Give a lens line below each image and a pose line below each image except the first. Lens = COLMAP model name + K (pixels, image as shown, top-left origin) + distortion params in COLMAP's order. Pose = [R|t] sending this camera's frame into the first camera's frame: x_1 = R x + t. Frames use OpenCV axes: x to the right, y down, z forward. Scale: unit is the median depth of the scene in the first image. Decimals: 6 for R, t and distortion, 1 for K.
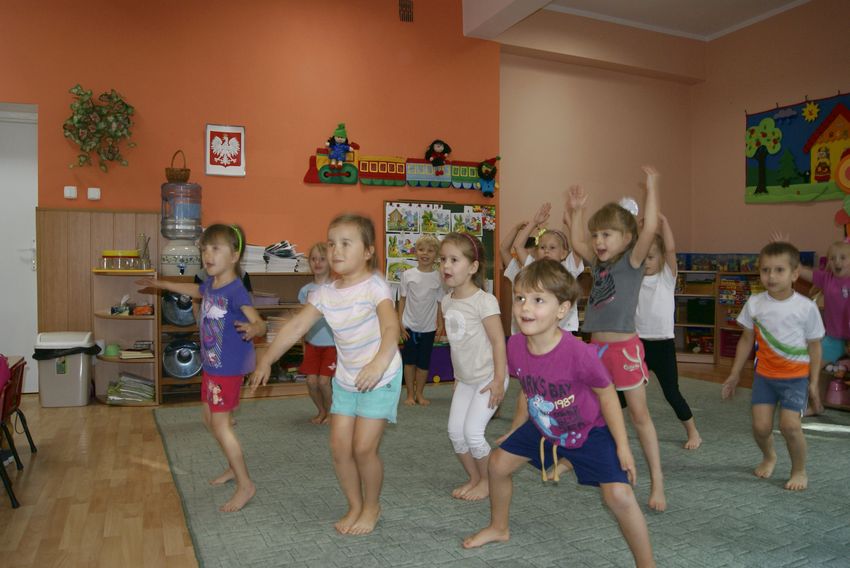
lens RADIAL K [[670.0, 0, 424.4], [0, 670.0, 284.3], [0, 0, 1]] dist [-0.085845, 0.019870]
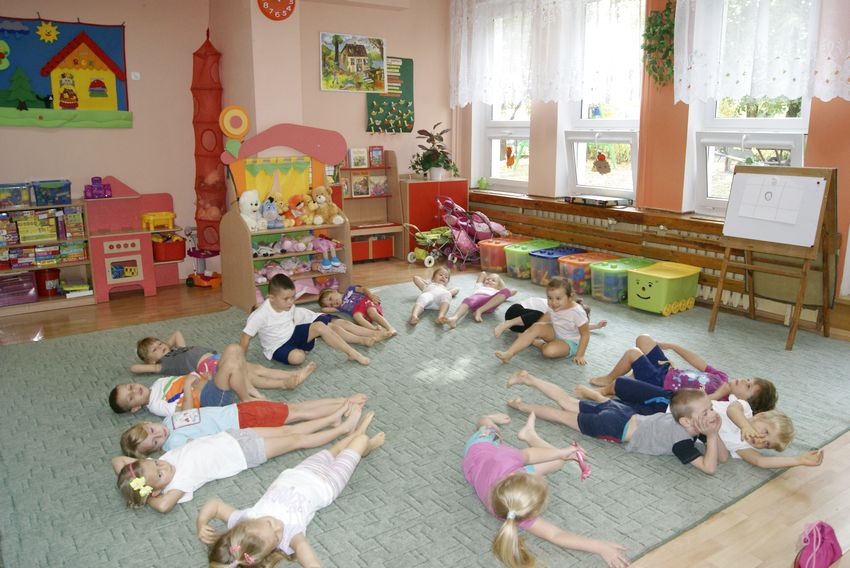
lens RADIAL K [[670.0, 0, 421.7], [0, 670.0, 286.0], [0, 0, 1]] dist [-0.085845, 0.019870]
pose [[-0.174458, -0.219958, 0.959783, -0.501734], [0.022131, 0.973608, 0.227149, -0.109209], [-0.984416, 0.060869, -0.164986, 0.654800]]
